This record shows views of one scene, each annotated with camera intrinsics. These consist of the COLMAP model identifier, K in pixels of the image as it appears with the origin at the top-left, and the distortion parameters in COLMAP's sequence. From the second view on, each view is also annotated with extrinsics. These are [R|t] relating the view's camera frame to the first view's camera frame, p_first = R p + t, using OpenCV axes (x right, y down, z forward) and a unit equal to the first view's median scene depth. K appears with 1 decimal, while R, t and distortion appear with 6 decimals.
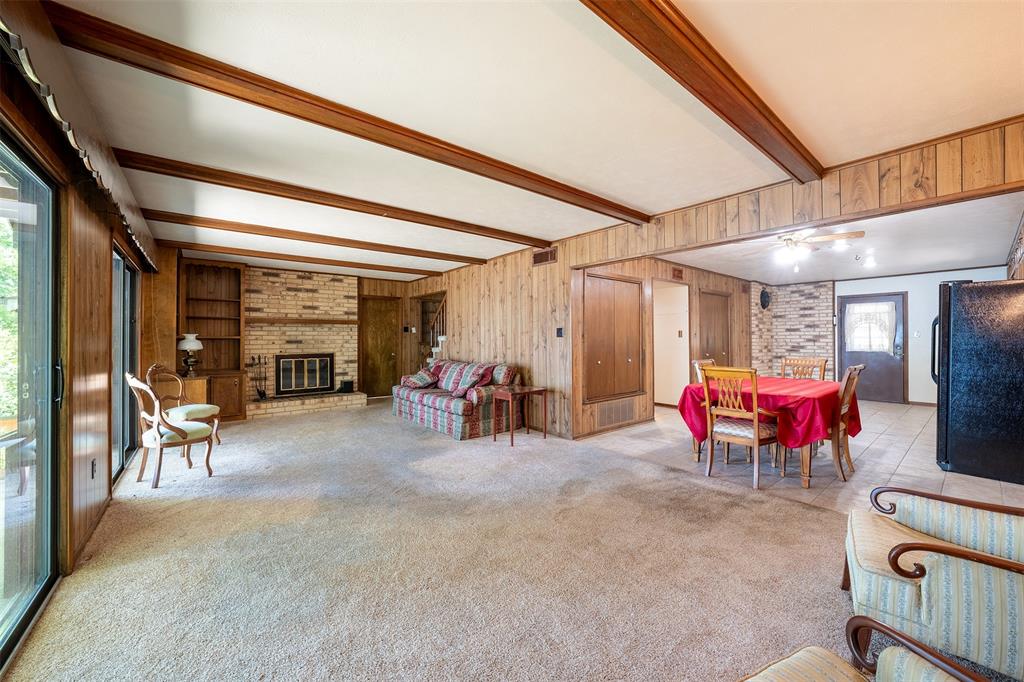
lens RADIAL K [[392.5, 0, 510.2], [0, 392.5, 336.8], [0, 0, 1]] dist [-0.022289, 0.006996]
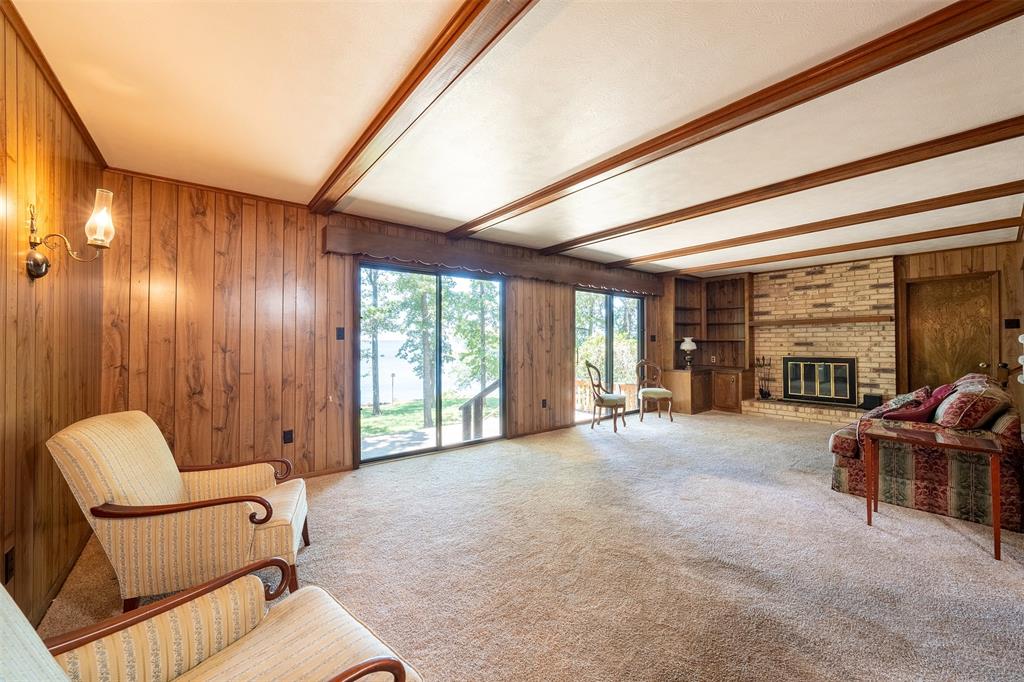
lens RADIAL K [[392.5, 0, 510.2], [0, 392.5, 336.8], [0, 0, 1]] dist [-0.022289, 0.006996]
pose [[-0.011979, -0.013068, -0.999843, 0.386394], [0.007737, 0.999883, -0.013161, 0.002513], [0.999898, -0.007894, -0.011877, 0.311842]]
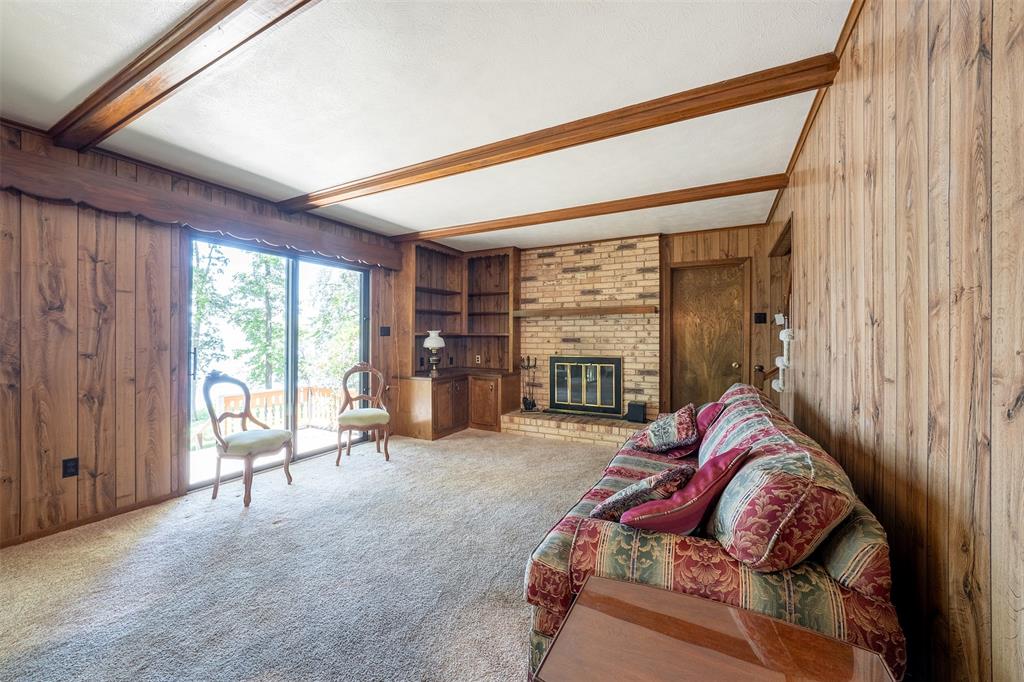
lens RADIAL K [[392.5, 0, 510.2], [0, 392.5, 336.8], [0, 0, 1]] dist [-0.022289, 0.006996]
pose [[0.386808, 0.002866, -0.922156, 0.093292], [0.002020, 0.999990, 0.003955, 0.003269], [0.922158, -0.003393, 0.386798, 0.607269]]
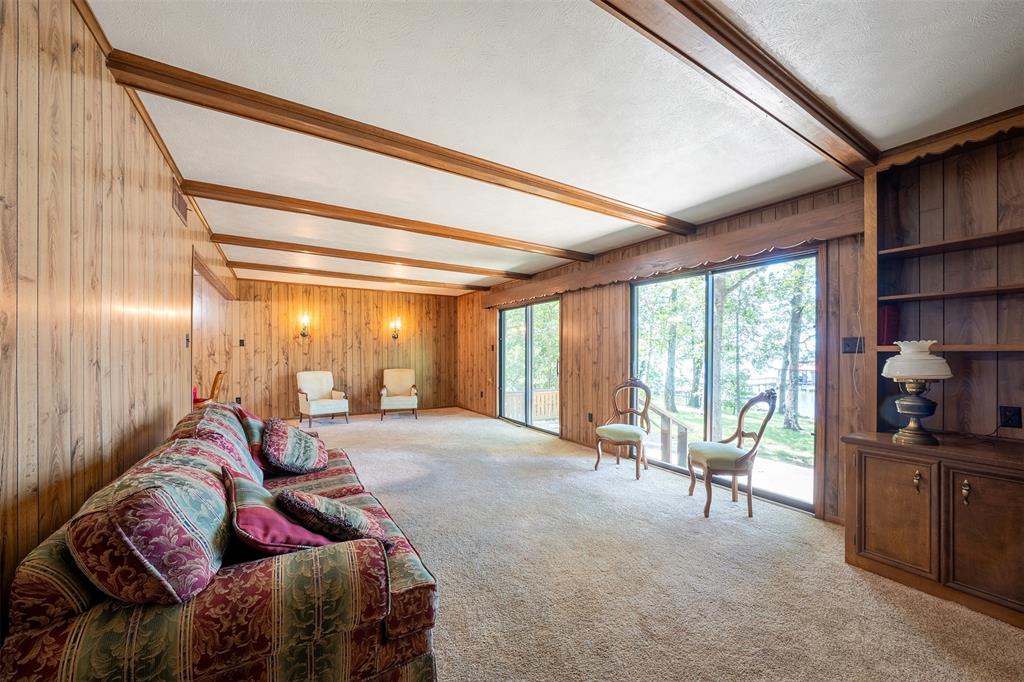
lens RADIAL K [[387.5, 0, 507.9], [0, 387.5, 351.3], [0, 0, 1]] dist [-0.000733, -0.000030]
pose [[-0.989634, -0.001753, 0.143603, -0.344206], [-0.003023, 0.999958, -0.008629, 0.007295], [-0.143582, -0.008973, -0.989598, 1.114167]]
